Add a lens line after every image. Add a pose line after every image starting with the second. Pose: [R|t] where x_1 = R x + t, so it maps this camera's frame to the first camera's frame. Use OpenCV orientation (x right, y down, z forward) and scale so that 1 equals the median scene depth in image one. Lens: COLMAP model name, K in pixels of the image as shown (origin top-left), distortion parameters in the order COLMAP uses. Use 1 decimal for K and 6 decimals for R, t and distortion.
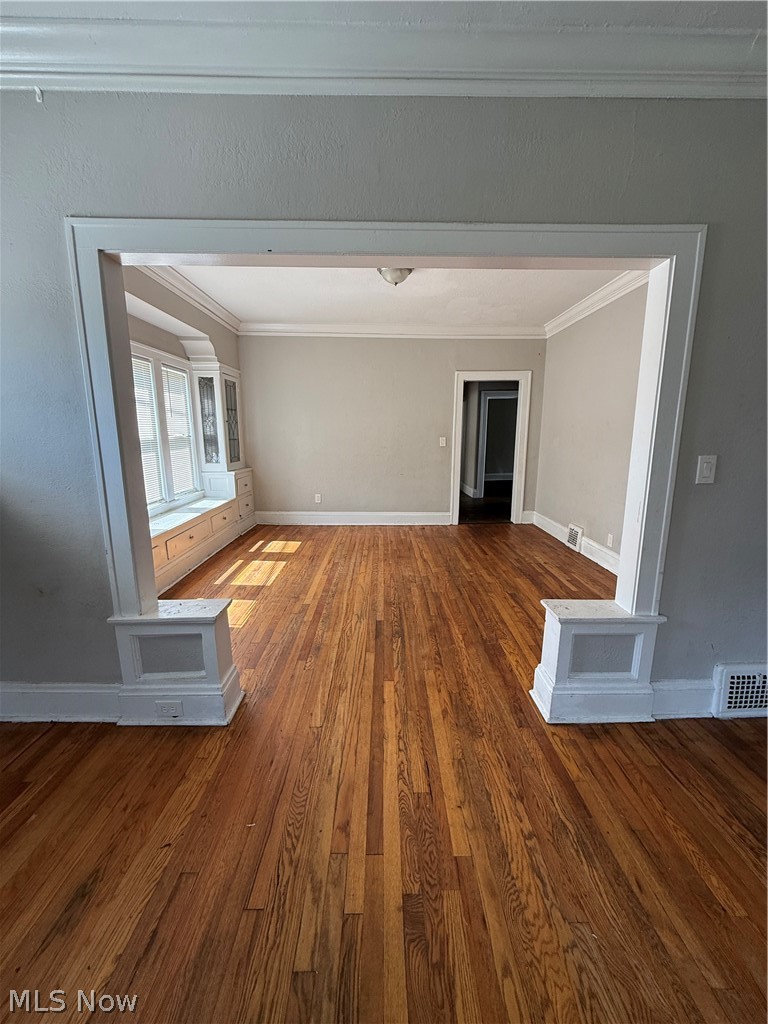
lens RADIAL K [[411.5, 0, 387.9], [0, 411.5, 511.0], [0, 0, 1]] dist [-0.000589, -0.000038]
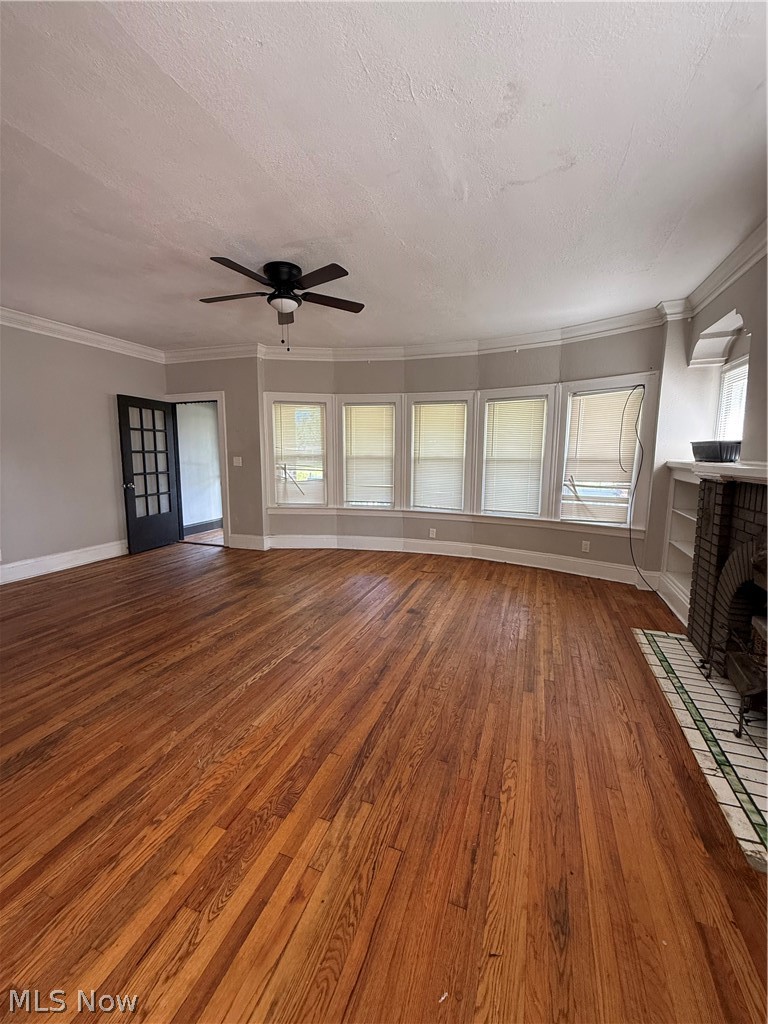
lens RADIAL K [[411.5, 0, 385.5], [0, 411.5, 510.4], [0, 0, 1]] dist [-0.000589, -0.000038]
pose [[-0.932978, -0.054385, 0.355800, -0.555318], [0.067342, 0.944688, 0.320982, -0.293803], [-0.353577, 0.323430, -0.877711, 1.446275]]
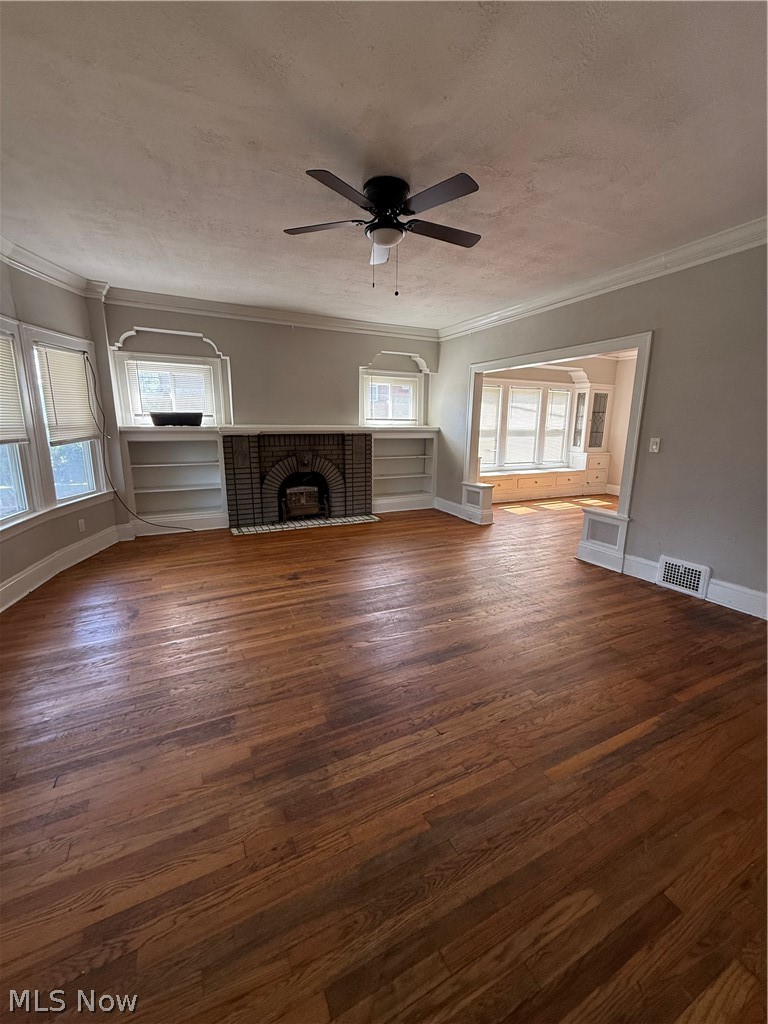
lens RADIAL K [[411.5, 0, 383.9], [0, 411.5, 510.0], [0, 0, 1]] dist [-0.000589, -0.000038]
pose [[0.432954, 0.188801, -0.881422, 2.529481], [-0.185905, 0.975500, 0.117637, 0.269263], [0.882037, 0.112930, 0.457446, -1.291975]]
